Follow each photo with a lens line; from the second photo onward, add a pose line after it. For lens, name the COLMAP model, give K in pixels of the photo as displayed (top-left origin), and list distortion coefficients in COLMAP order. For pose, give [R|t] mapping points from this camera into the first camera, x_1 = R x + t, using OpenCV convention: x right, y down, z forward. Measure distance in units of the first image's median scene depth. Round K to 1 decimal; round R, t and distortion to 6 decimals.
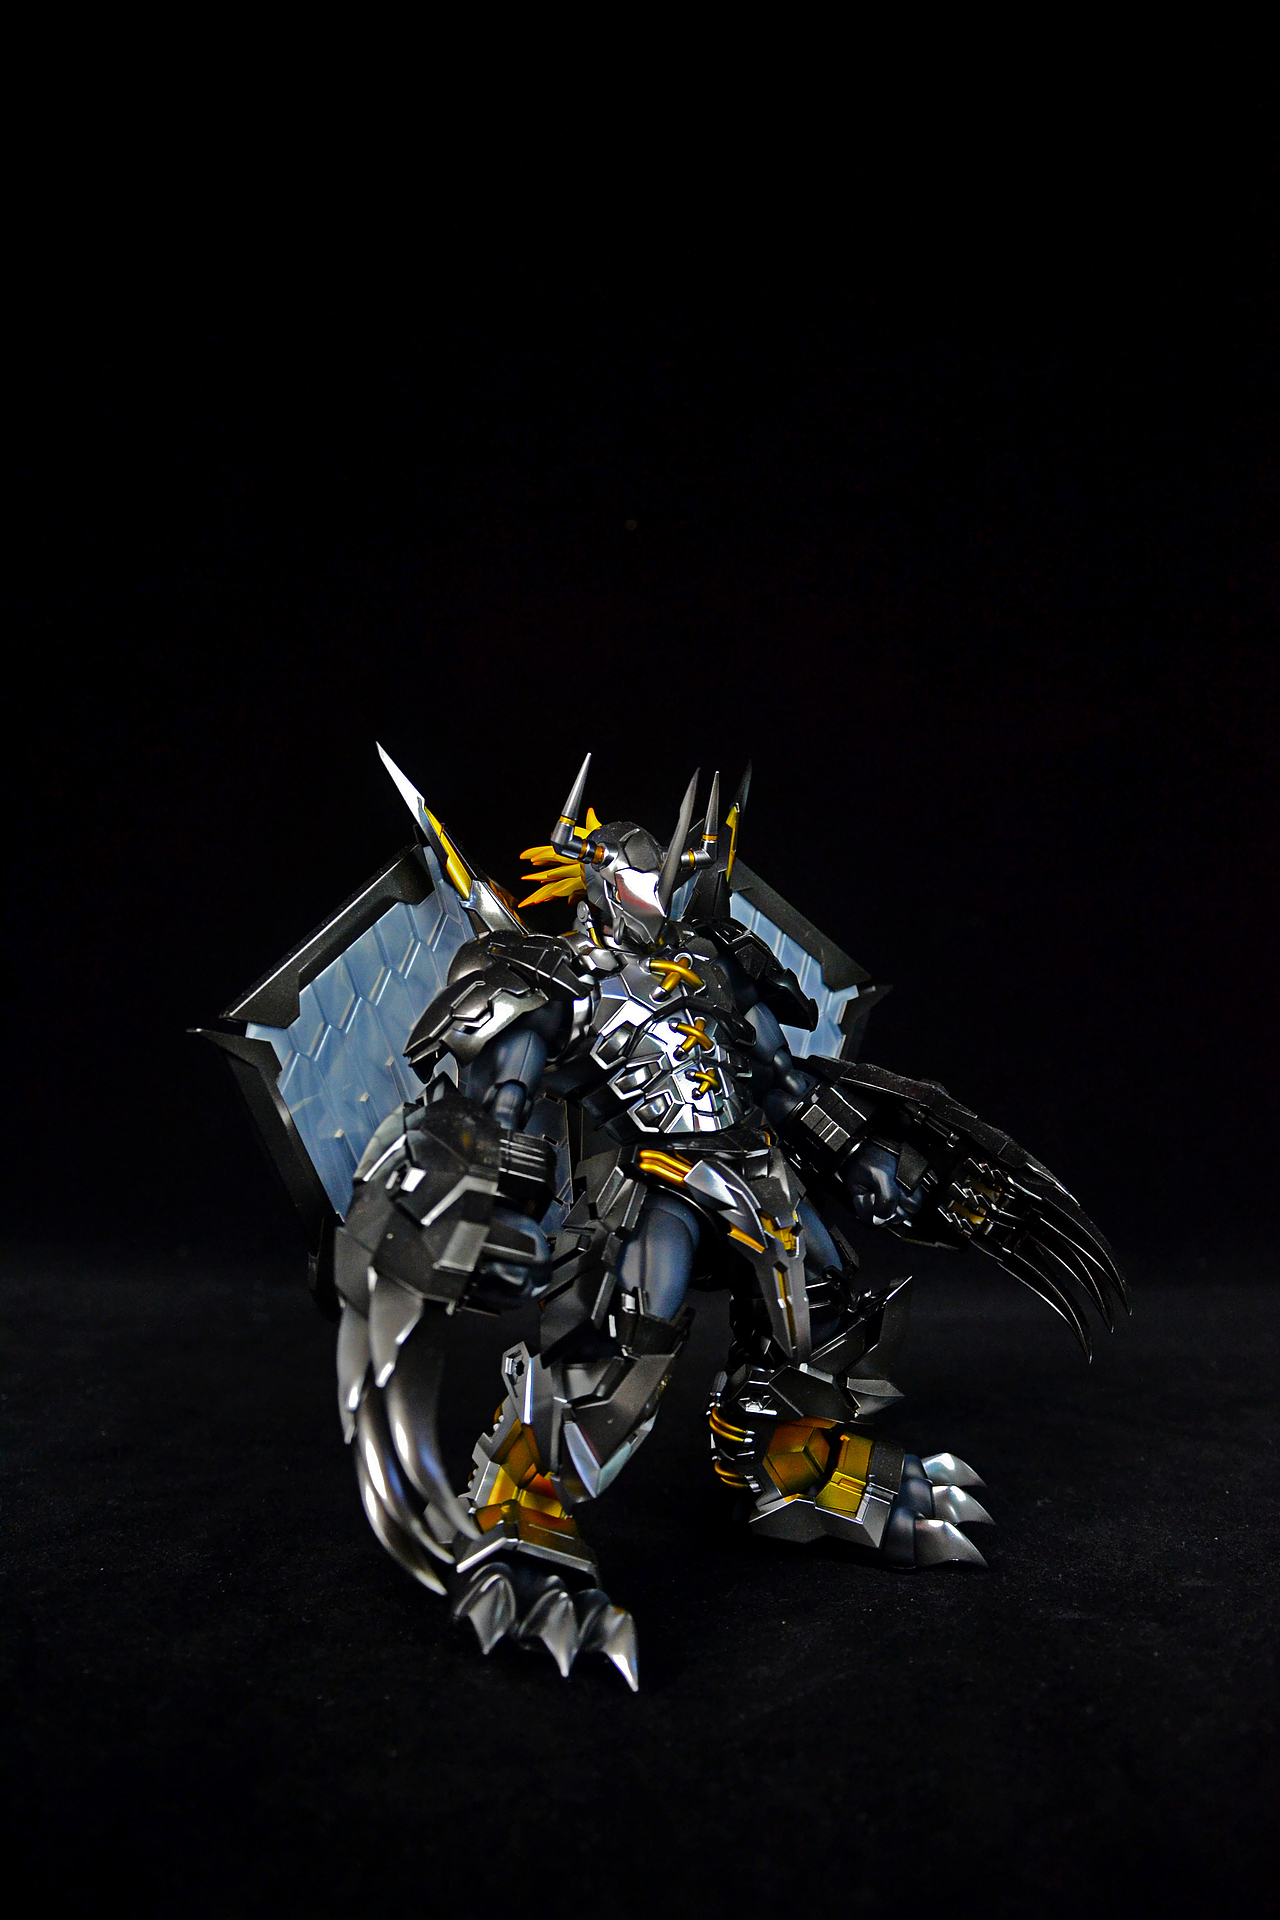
lens RADIAL K [[1434.9, 0, 636.8], [0, 1434.9, 977.6], [0, 0, 1]] dist [-0.179219, 0.088423]
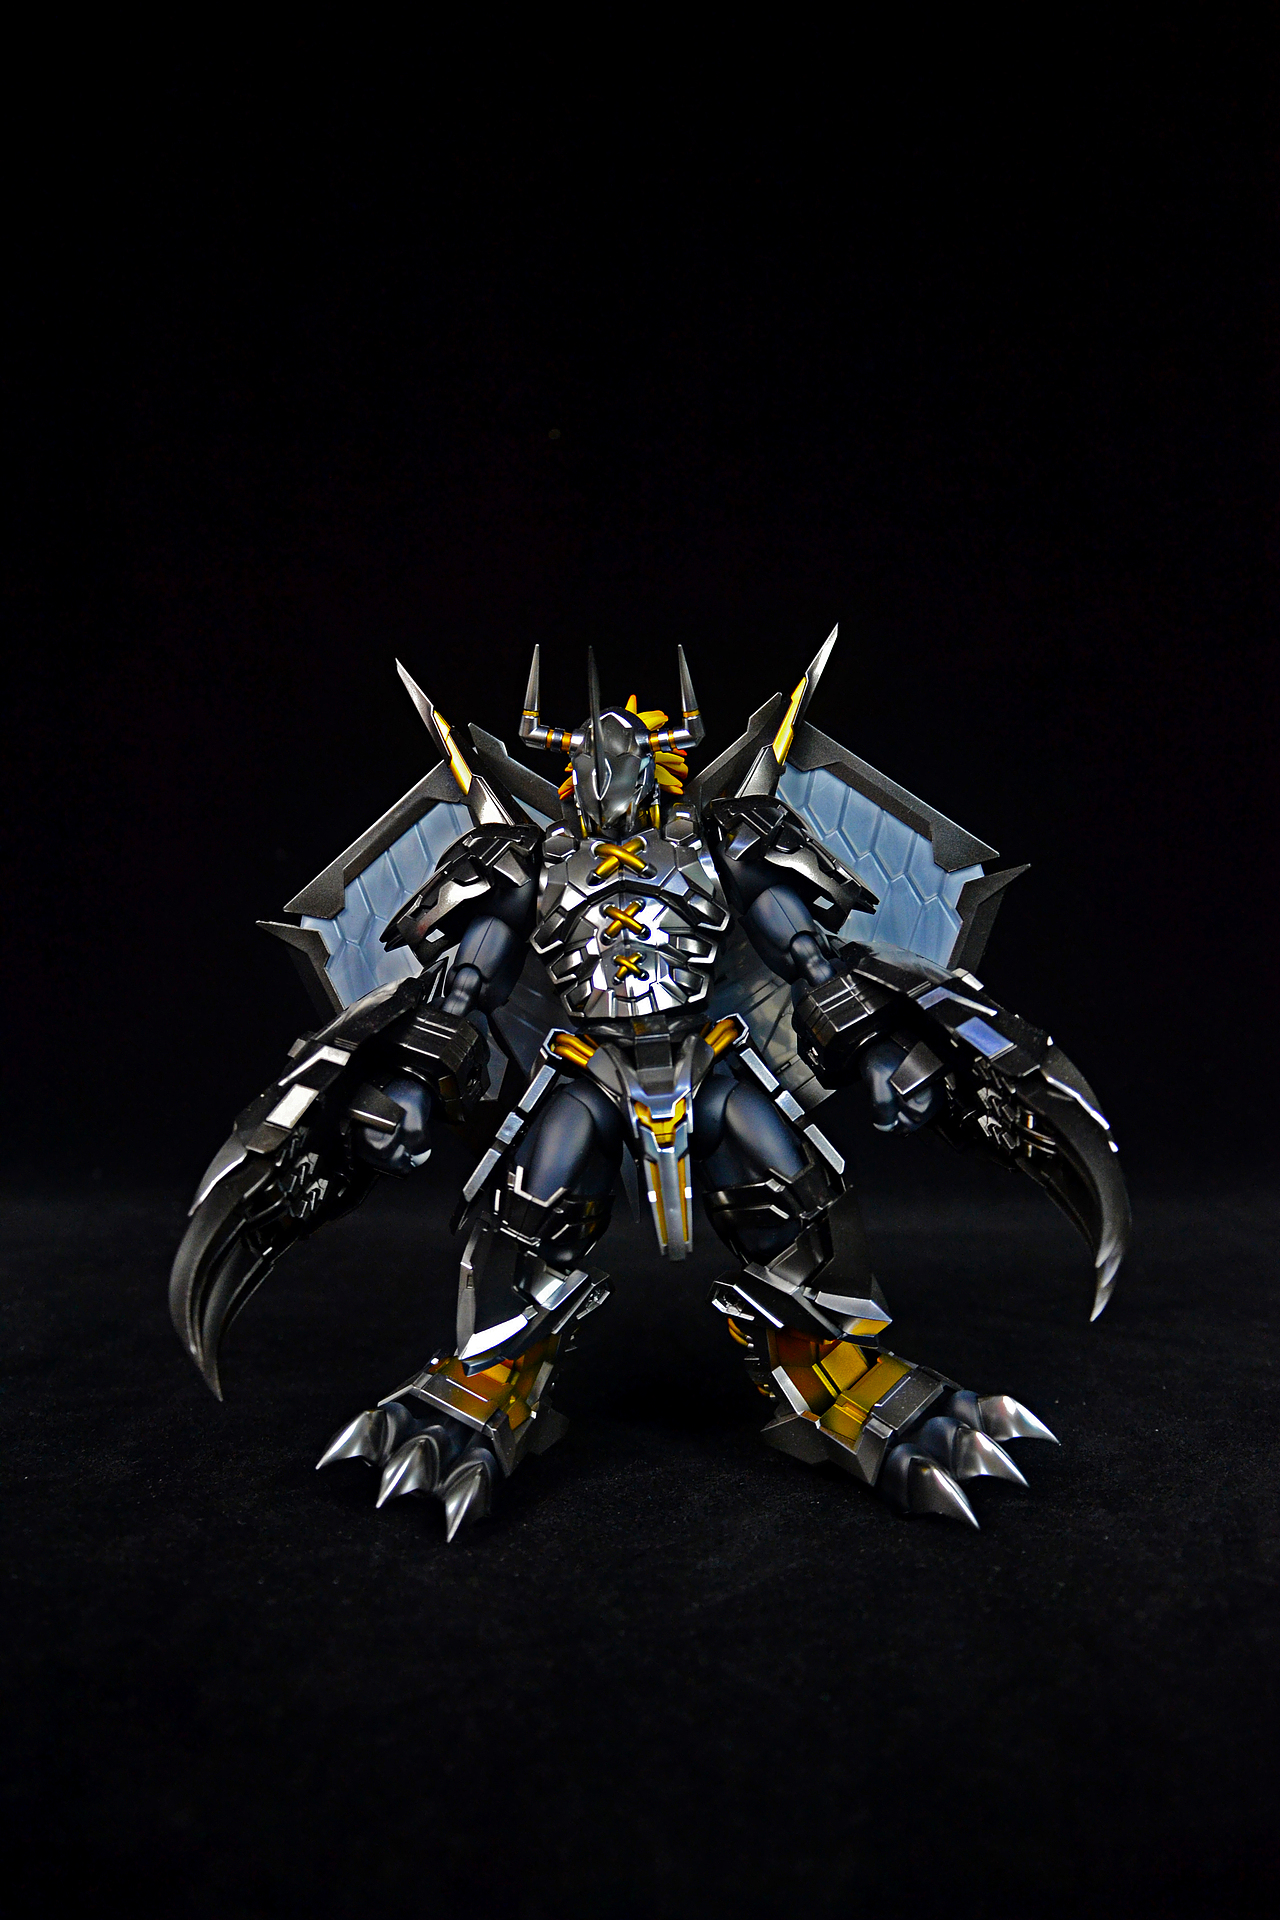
lens RADIAL K [[1434.9, 0, 636.8], [0, 1434.9, 977.6], [0, 0, 1]] dist [-0.179219, 0.088423]
pose [[0.818120, 0.008048, -0.574992, 0.614017], [0.027962, 0.998163, 0.053756, 0.027505], [0.574368, -0.060057, 0.816391, 0.200684]]
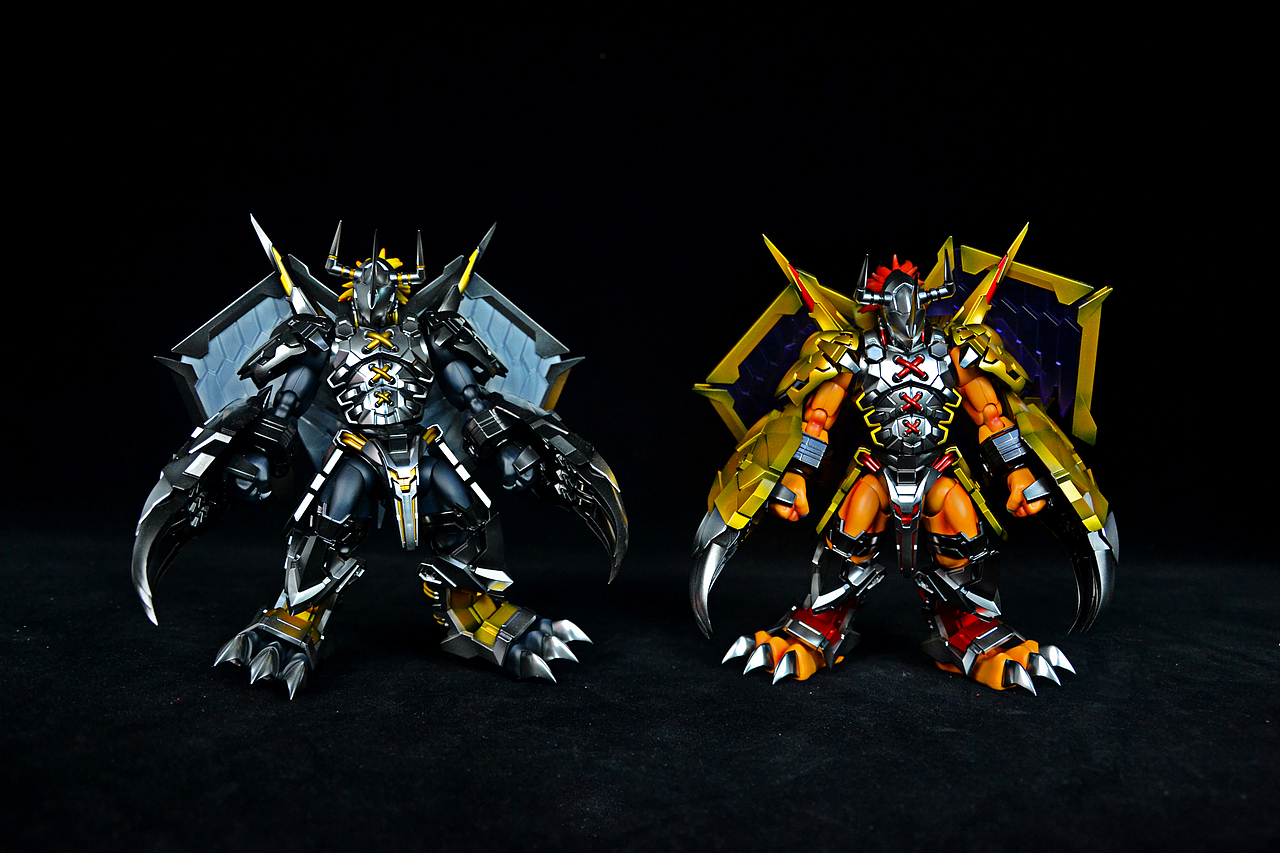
lens RADIAL K [[956.6, 0, 640.0], [0, 956.6, 426.5], [0, 0, 1]] dist [-0.179219, 0.088423]
pose [[0.970095, 0.072701, -0.231583, 0.656393], [-0.056612, 0.995546, 0.075389, -0.002243], [0.236032, -0.060024, 0.969890, -0.113707]]
